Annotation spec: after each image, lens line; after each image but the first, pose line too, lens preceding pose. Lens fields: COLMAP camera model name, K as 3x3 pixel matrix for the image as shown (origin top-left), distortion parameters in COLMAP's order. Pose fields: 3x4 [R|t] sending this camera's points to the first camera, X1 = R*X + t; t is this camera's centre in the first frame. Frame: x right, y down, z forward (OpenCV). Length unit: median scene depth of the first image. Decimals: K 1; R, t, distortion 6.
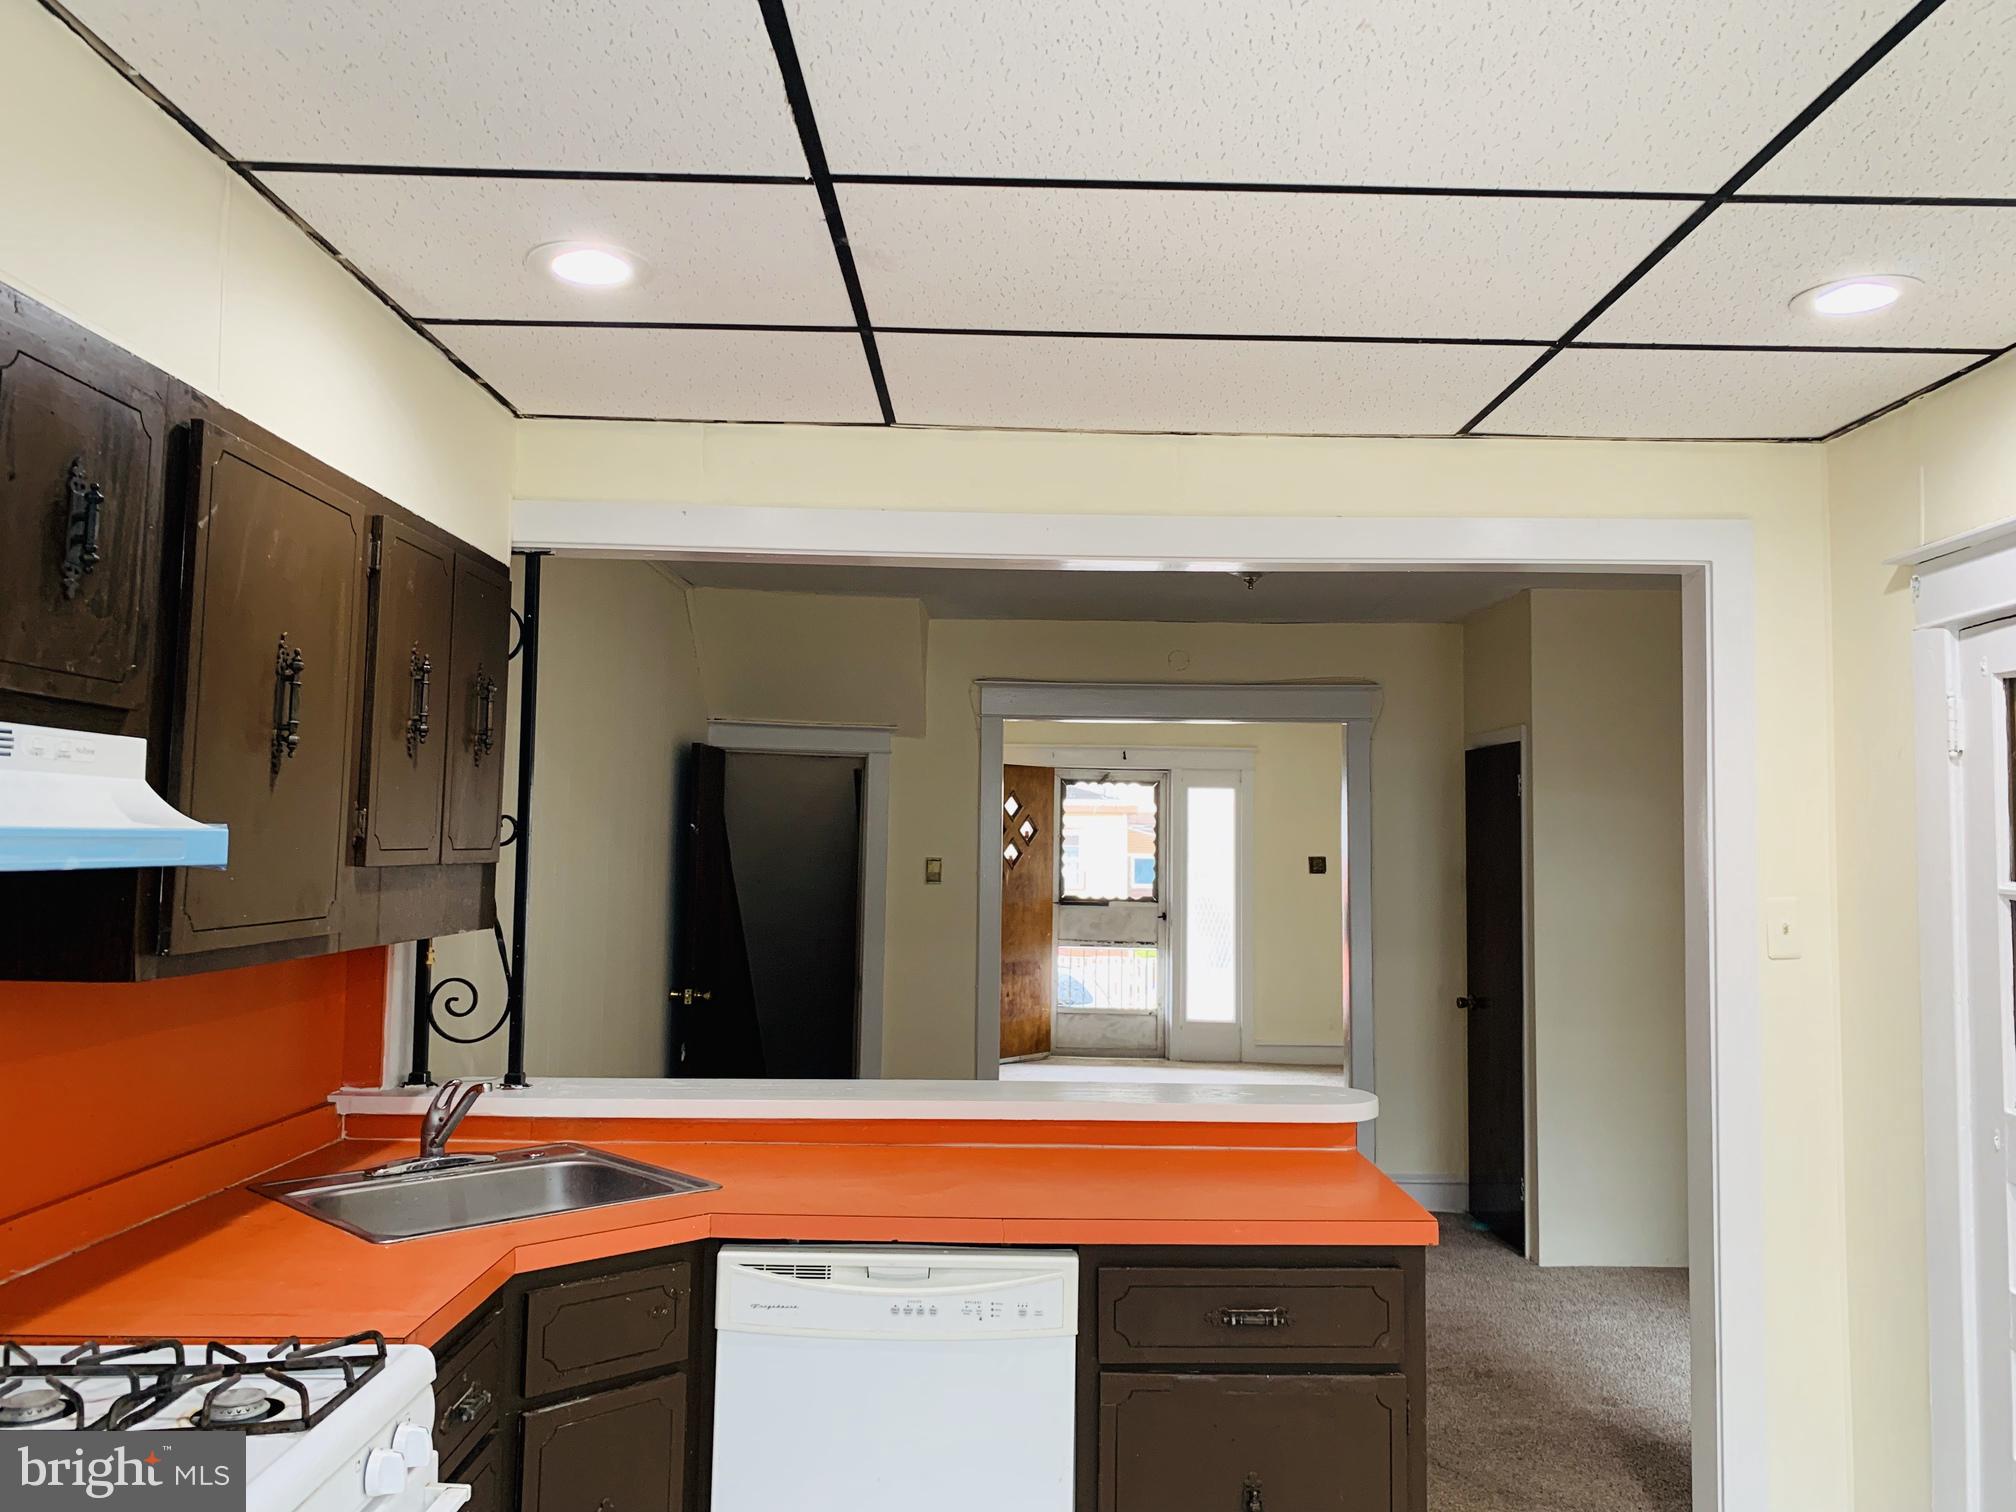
lens RADIAL K [[1619.6, 0, 1011.1], [0, 1619.6, 738.6], [0, 0, 1]] dist [0.096817, 0.000034]
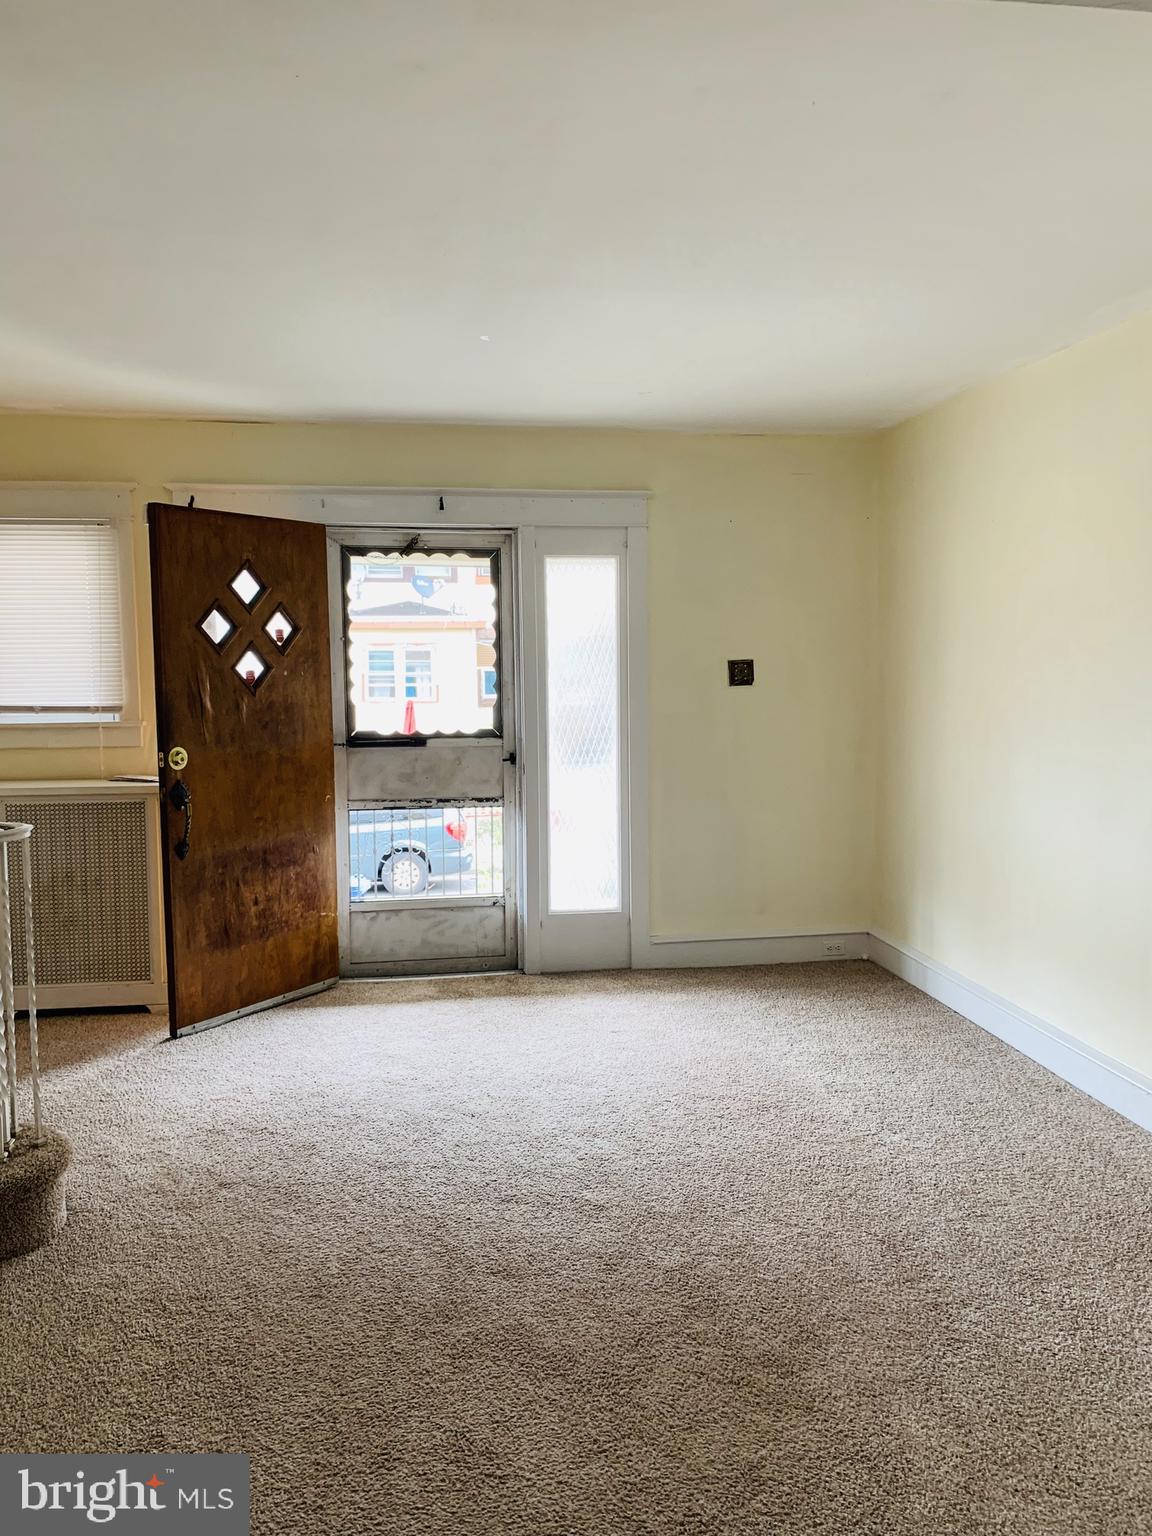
lens RADIAL K [[1234.0, 0, 582.6], [0, 1234.0, 758.7], [0, 0, 1]] dist [0.096817, 0.000034]
pose [[0.987972, -0.039022, 0.149625, 0.048063], [0.017554, 0.989682, 0.142202, 0.039331], [-0.153630, -0.137865, 0.978464, 0.509649]]
